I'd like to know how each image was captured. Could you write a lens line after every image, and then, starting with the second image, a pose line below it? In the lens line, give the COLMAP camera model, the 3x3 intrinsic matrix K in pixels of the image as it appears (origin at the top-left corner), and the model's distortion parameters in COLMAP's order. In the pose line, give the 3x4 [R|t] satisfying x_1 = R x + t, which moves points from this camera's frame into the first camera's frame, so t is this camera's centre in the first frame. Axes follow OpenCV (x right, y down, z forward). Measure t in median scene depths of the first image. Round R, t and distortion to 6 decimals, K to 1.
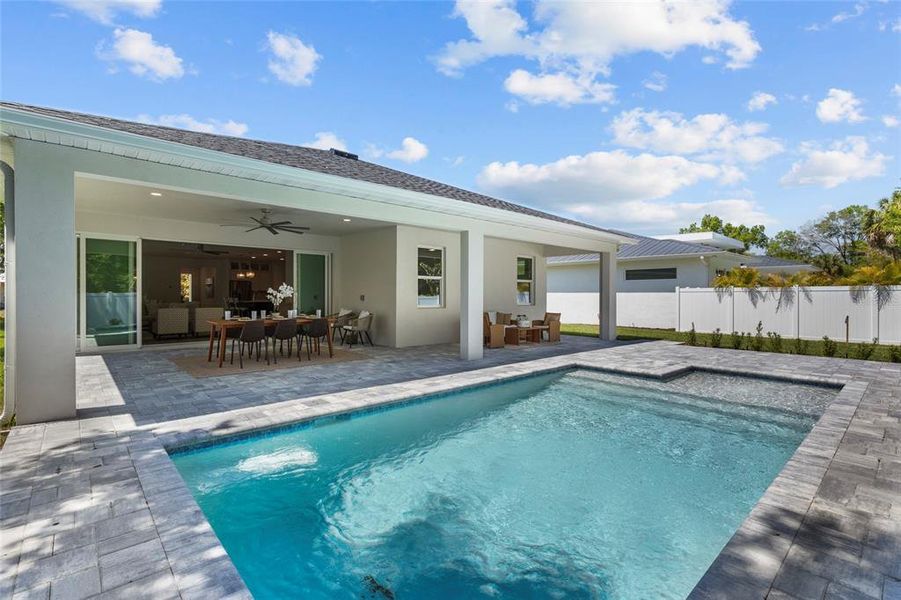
lens RADIAL K [[413.7, 0, 443.3], [0, 413.7, 297.1], [0, 0, 1]] dist [0.000836, 0.000400]
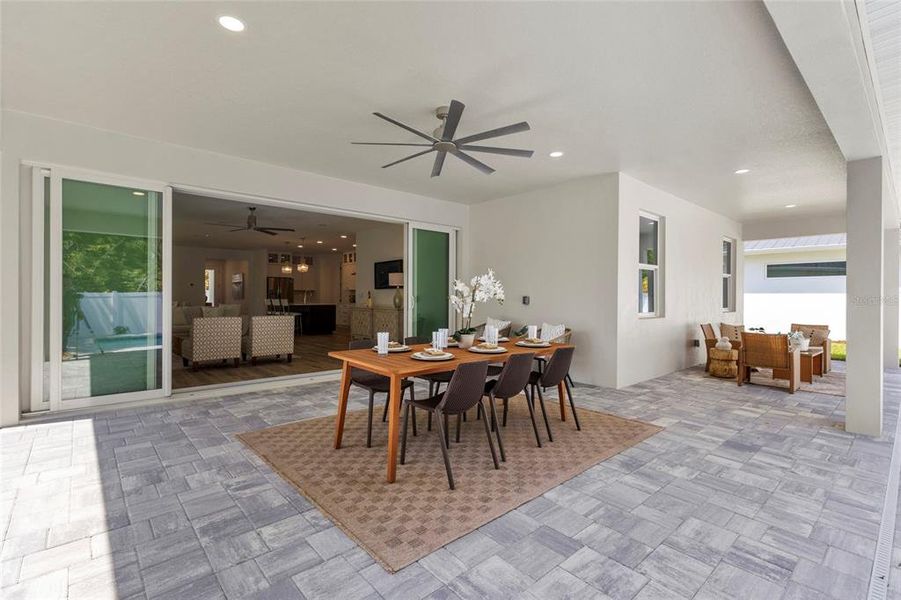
lens RADIAL K [[413.7, 0, 440.9], [0, 413.7, 297.8], [0, 0, 1]] dist [0.000836, 0.000400]
pose [[0.999923, 0.002046, -0.012253, -0.312499], [-0.002064, 0.999997, -0.001472, -0.001331], [0.012250, 0.001498, 0.999924, 0.393321]]
